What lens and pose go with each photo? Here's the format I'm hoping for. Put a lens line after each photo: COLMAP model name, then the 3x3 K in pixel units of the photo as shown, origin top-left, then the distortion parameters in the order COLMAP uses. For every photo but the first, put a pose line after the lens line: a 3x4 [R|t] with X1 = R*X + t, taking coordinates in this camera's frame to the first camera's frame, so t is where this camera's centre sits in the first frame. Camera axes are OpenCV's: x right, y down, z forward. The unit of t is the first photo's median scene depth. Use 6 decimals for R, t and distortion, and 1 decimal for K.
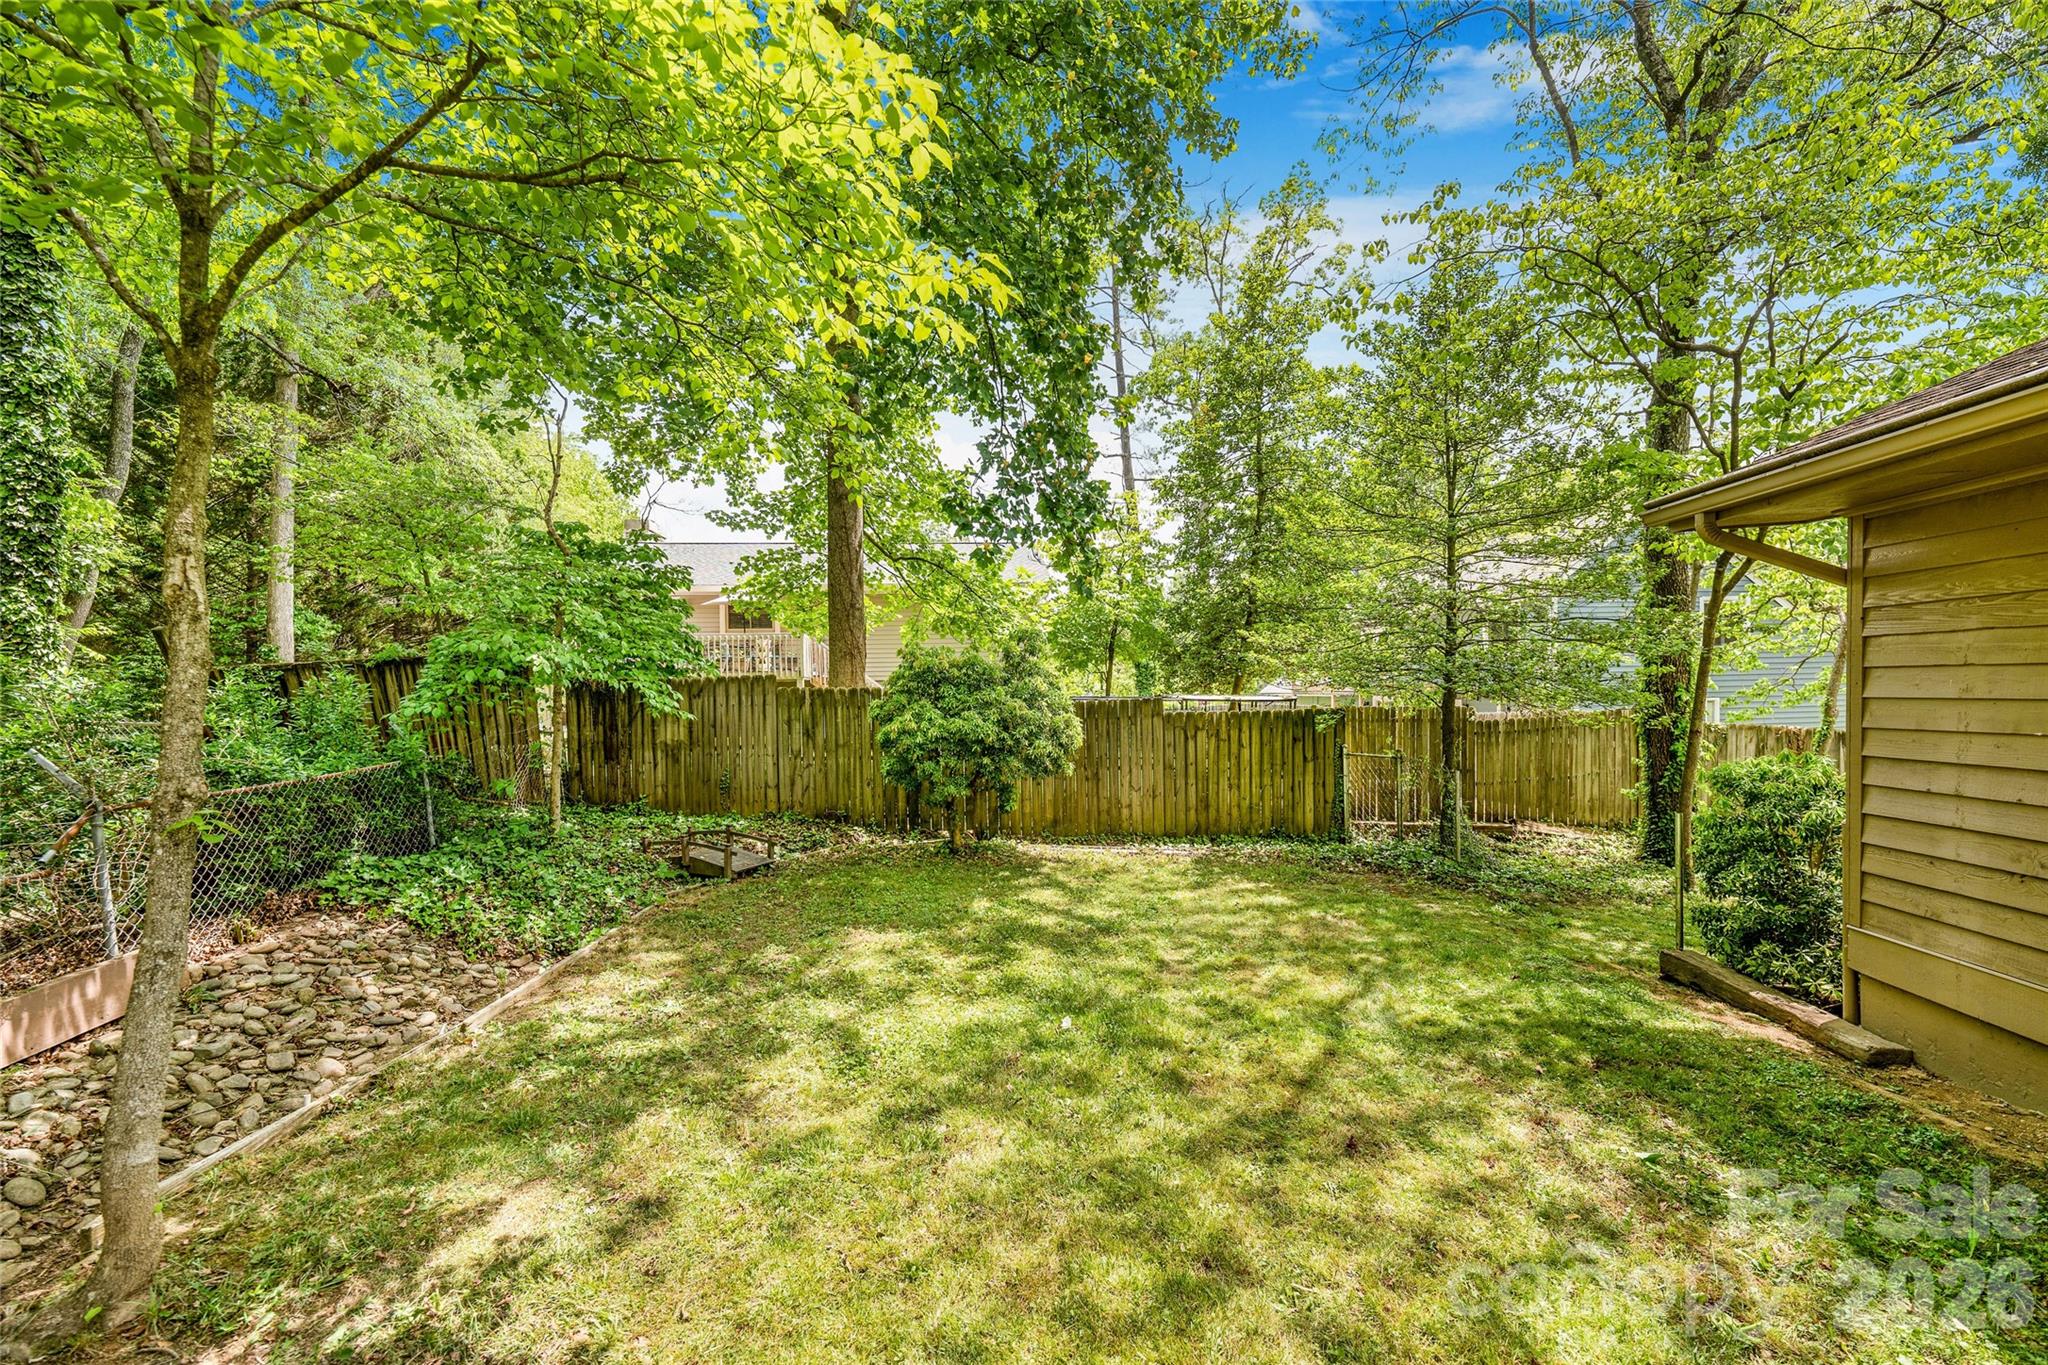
lens RADIAL K [[932.1, 0, 1022.2], [0, 932.1, 684.9], [0, 0, 1]] dist [-0.000784, -0.000068]
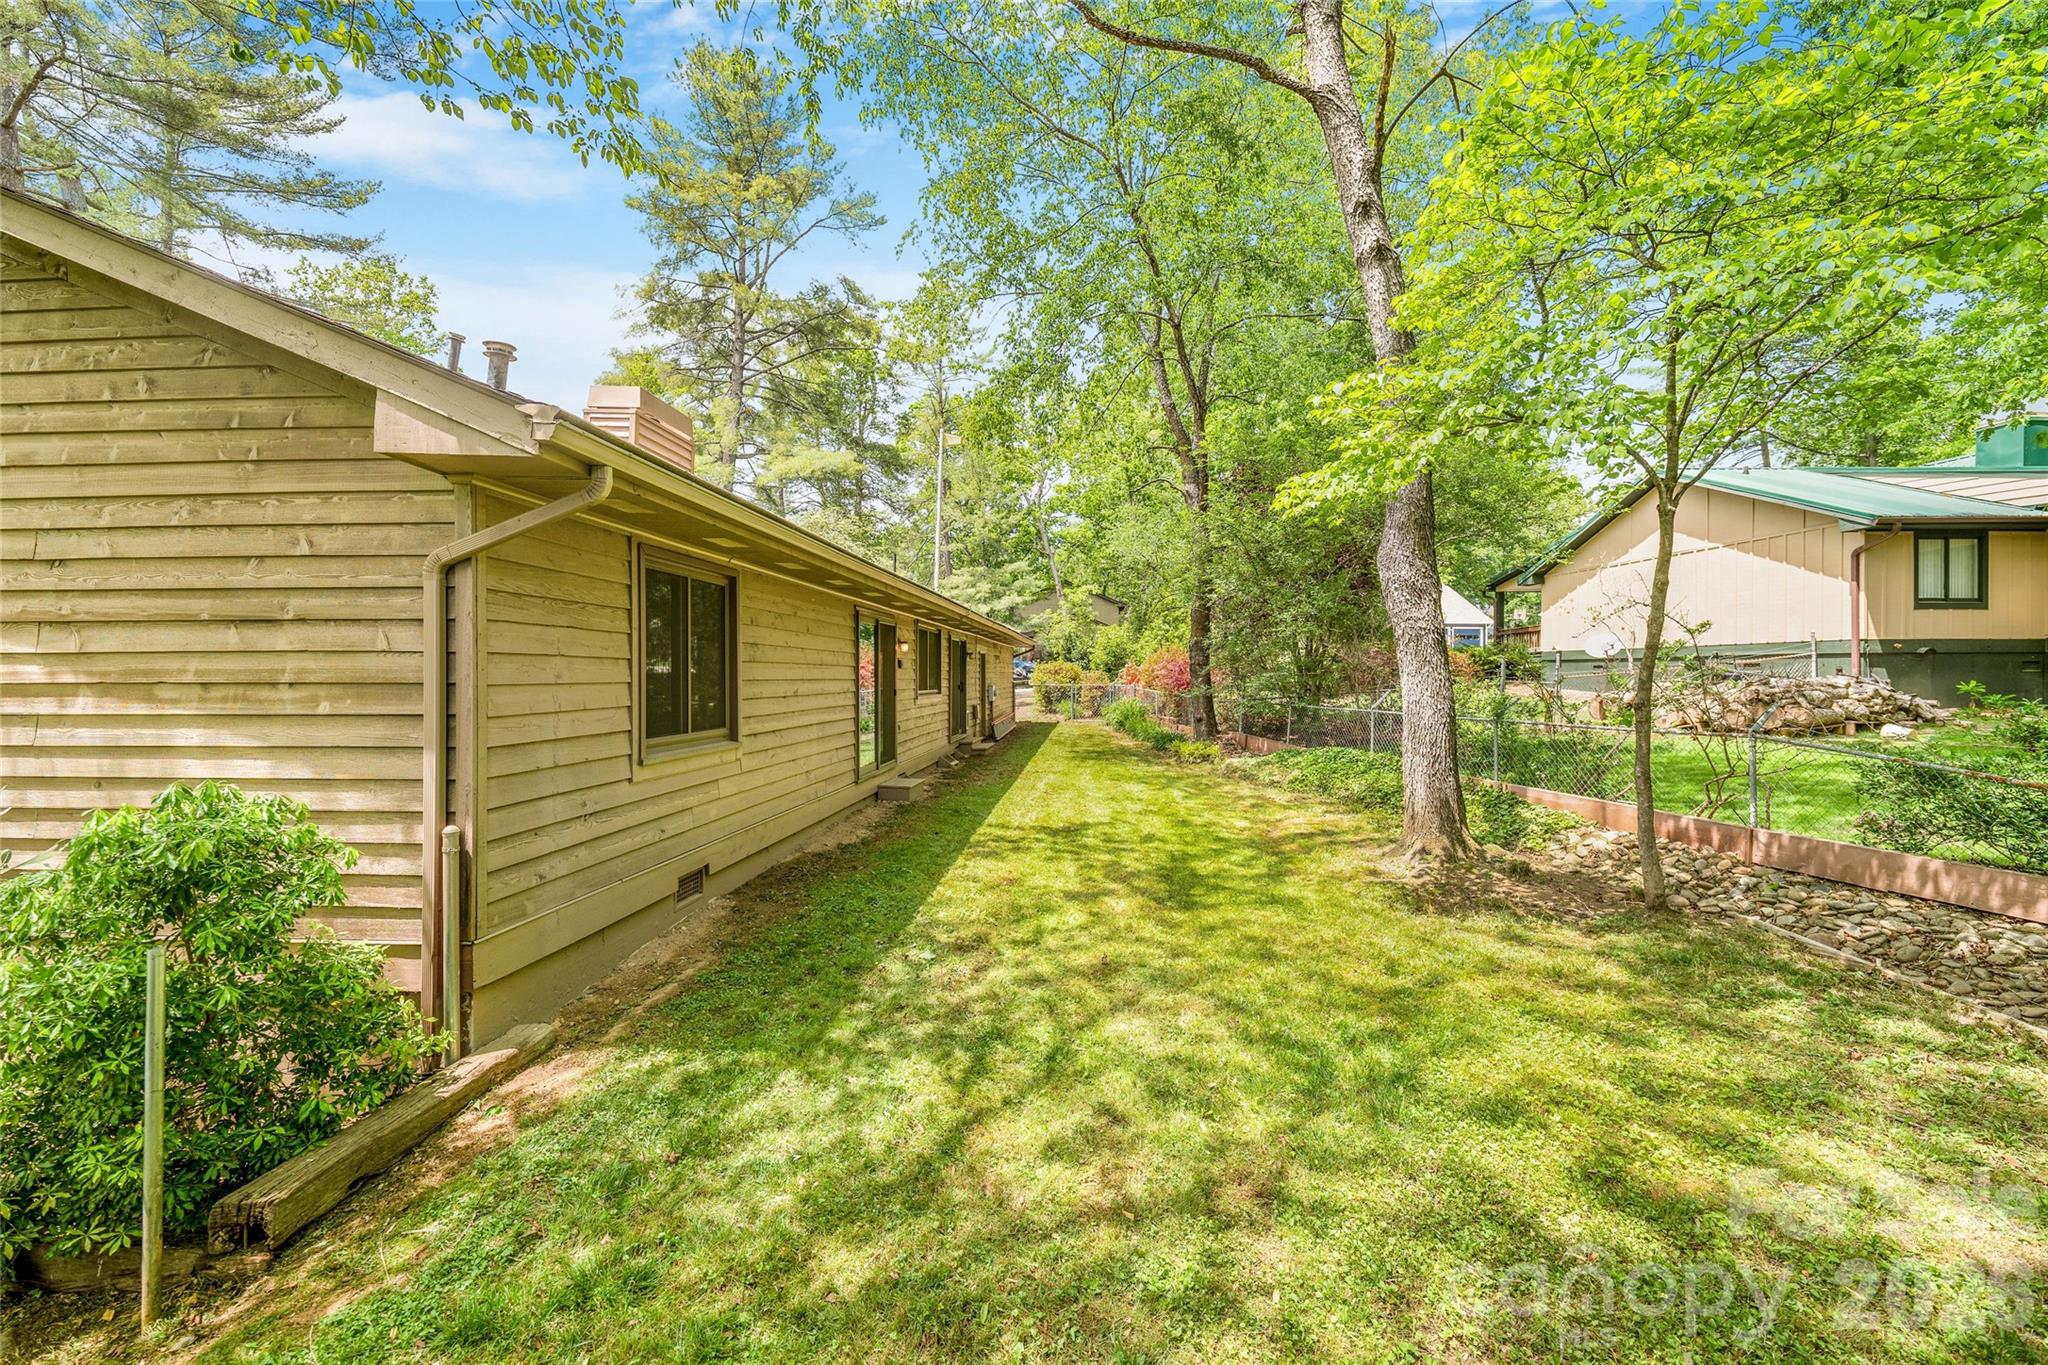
lens RADIAL K [[932.1, 0, 1026.6], [0, 932.1, 675.3], [0, 0, 1]] dist [-0.000784, -0.000068]
pose [[-0.999494, 0.011293, 0.029731, 0.360705], [0.011383, 0.999931, 0.002855, 0.009273], [-0.029697, 0.003192, -0.999554, 1.986837]]
